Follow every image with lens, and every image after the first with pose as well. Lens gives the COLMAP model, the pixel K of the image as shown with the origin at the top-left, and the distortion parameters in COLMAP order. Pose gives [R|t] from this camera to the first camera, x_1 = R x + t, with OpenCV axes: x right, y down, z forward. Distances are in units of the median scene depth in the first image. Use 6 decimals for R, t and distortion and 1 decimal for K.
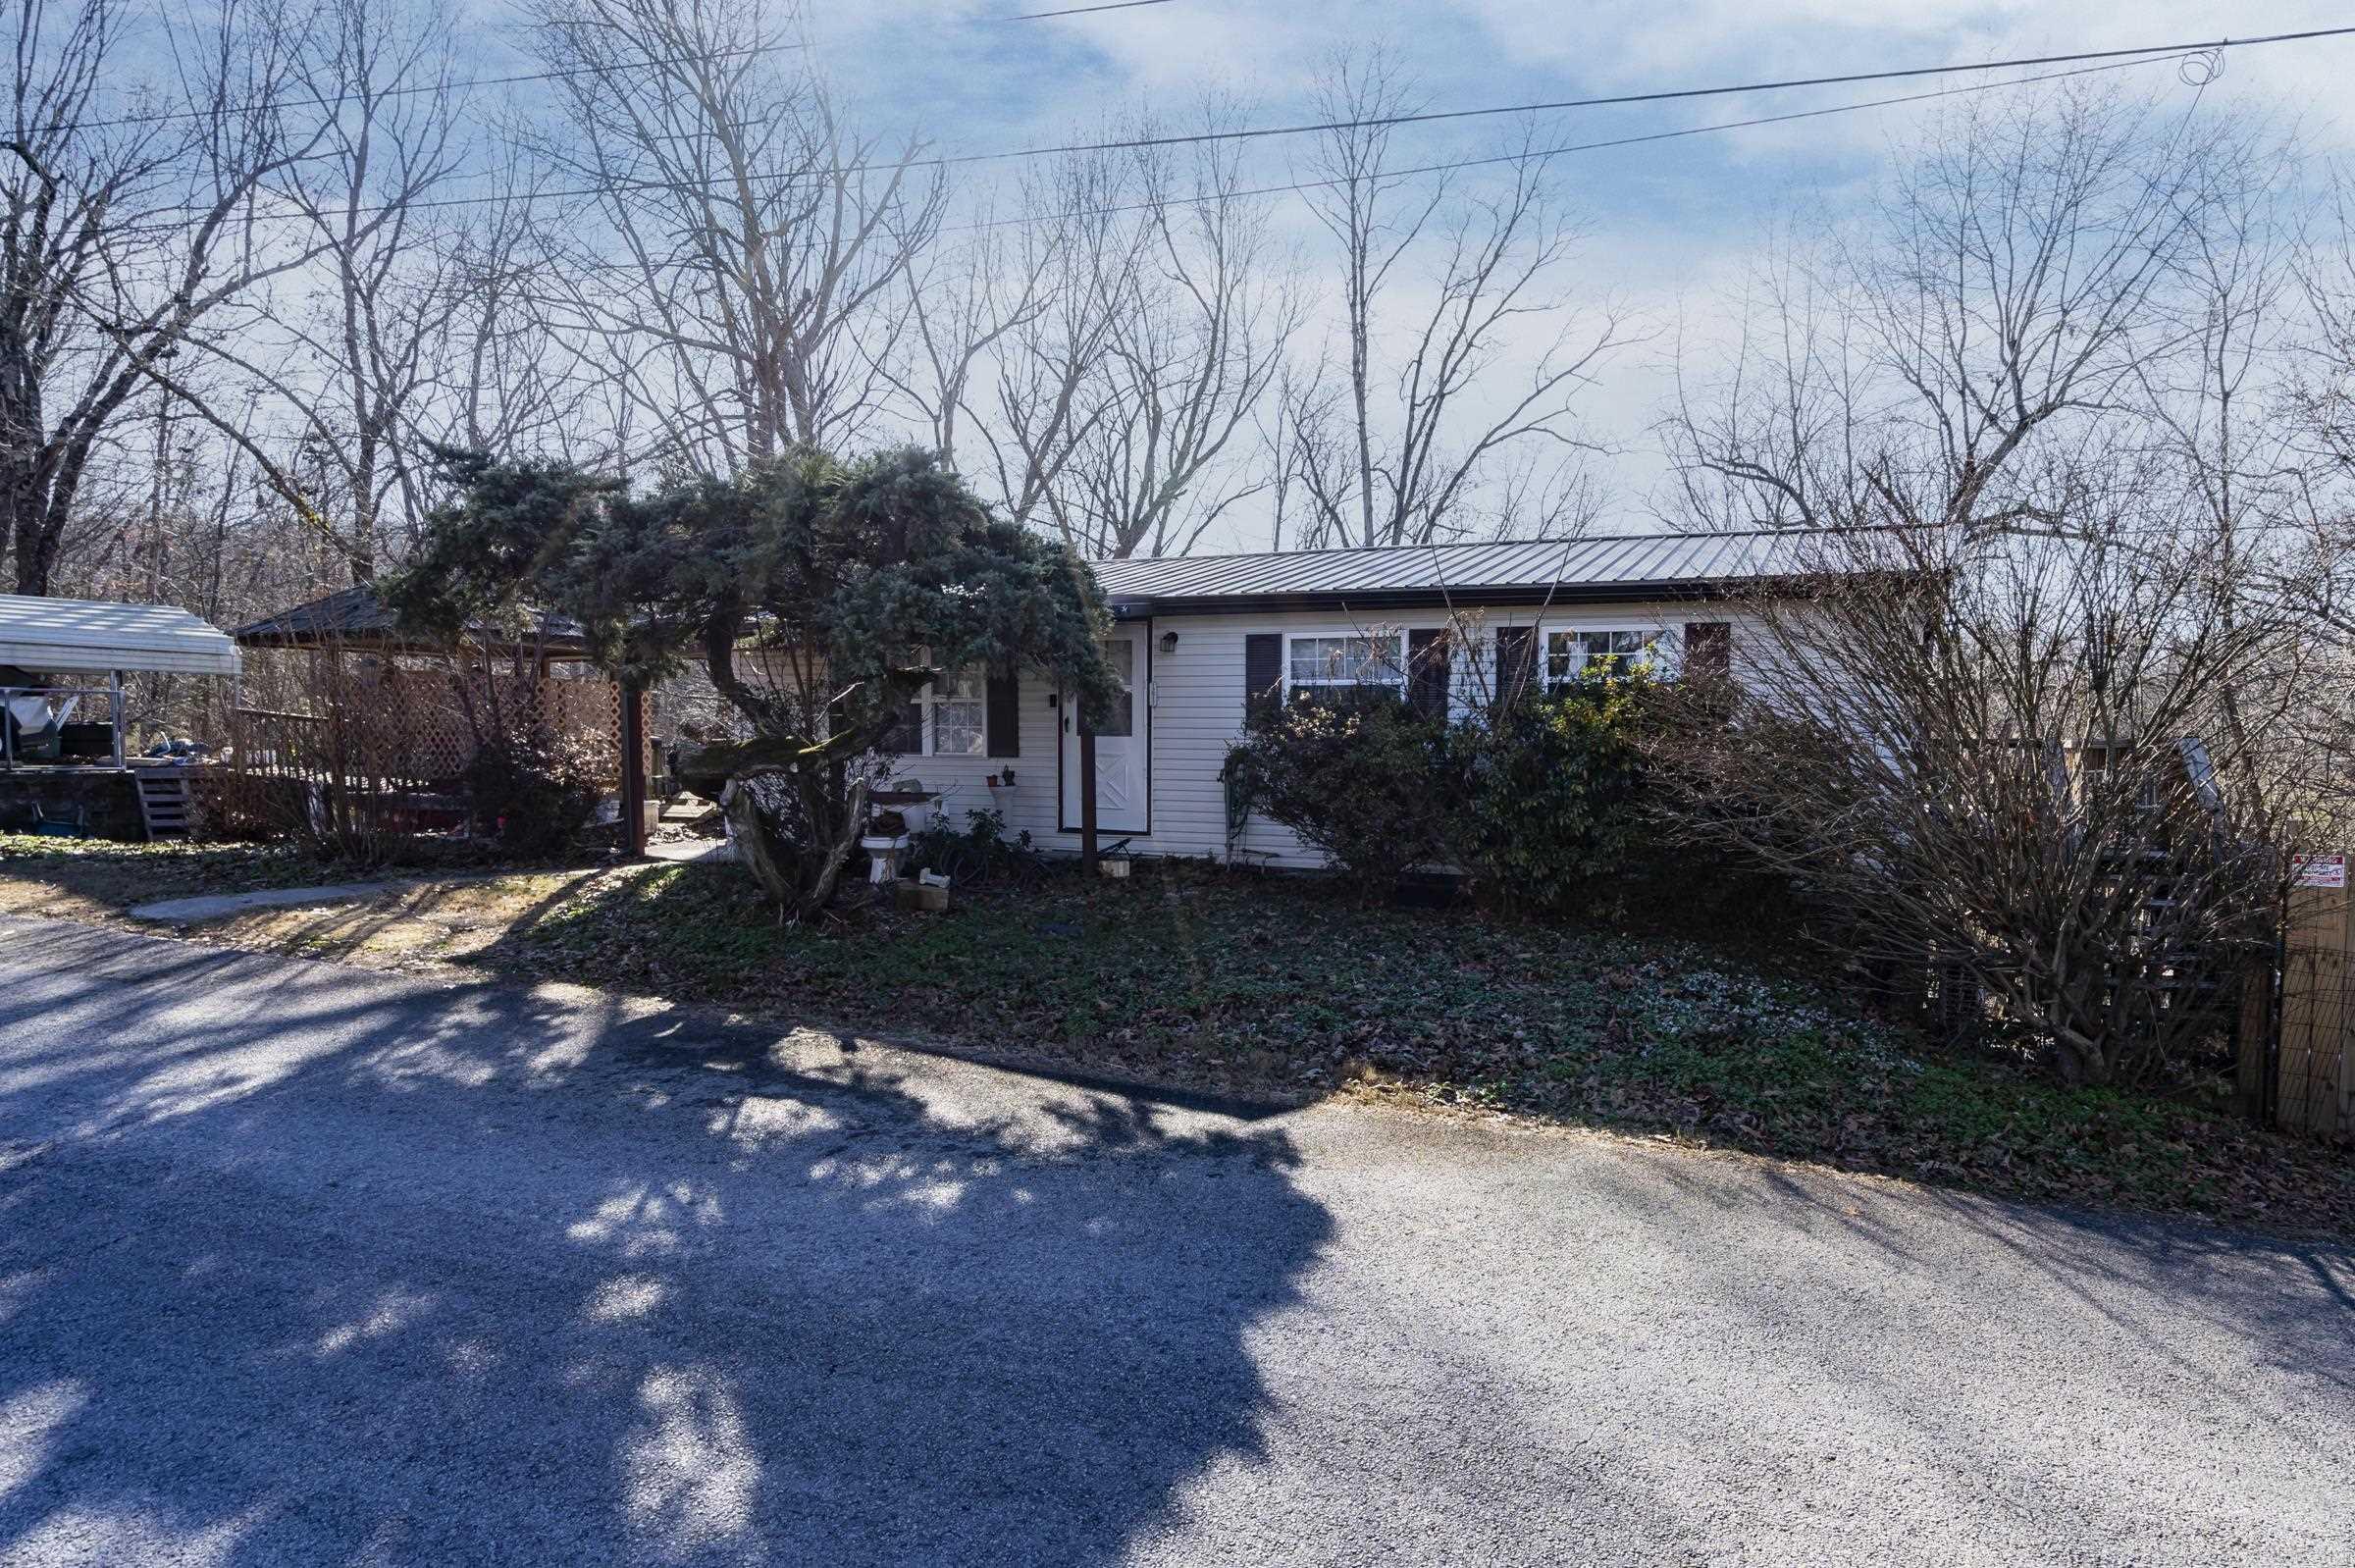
lens RADIAL K [[1067.3, 0, 1177.5], [0, 1067.3, 784.0], [0, 0, 1]] dist [0.002237, 0.000600]
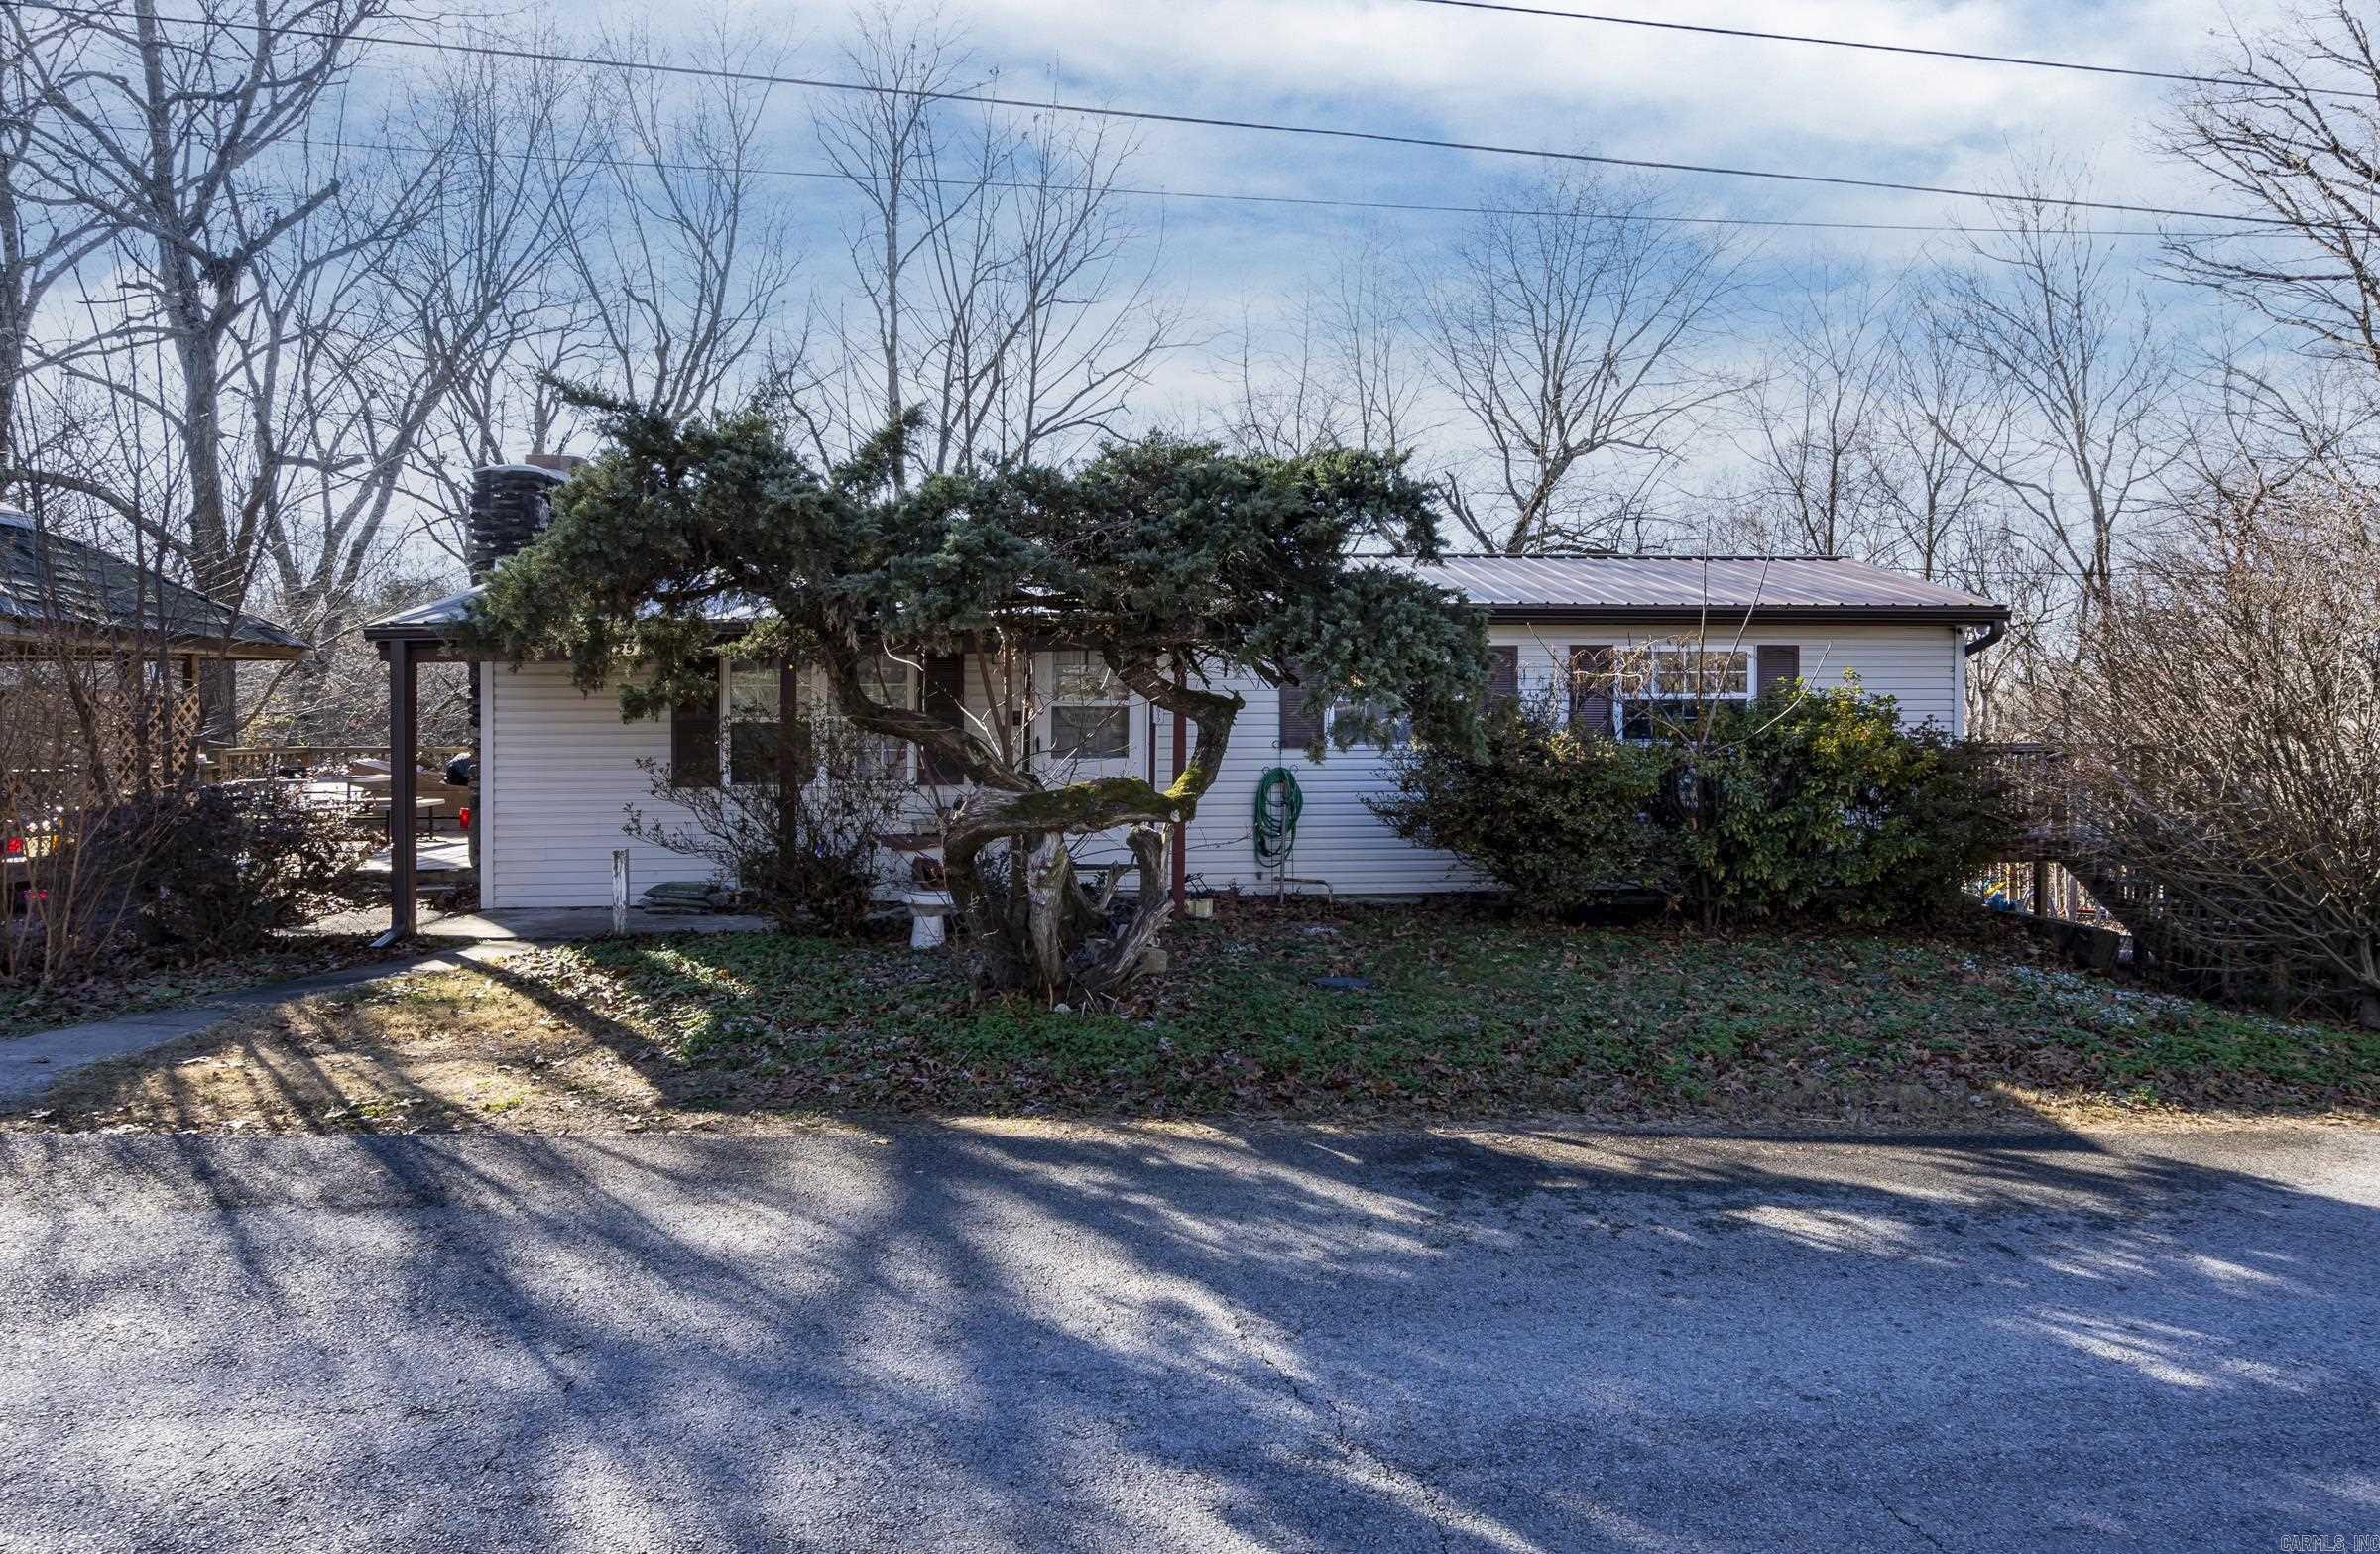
lens RADIAL K [[1156.1, 0, 1190.0], [0, 1156.1, 777.0], [0, 0, 1]] dist [-0.001194, -0.000105]
pose [[0.930982, -0.030690, 0.363773, -1.104803], [0.035444, 0.999351, -0.006399, -0.066376], [-0.363340, 0.018851, 0.931466, 0.270703]]
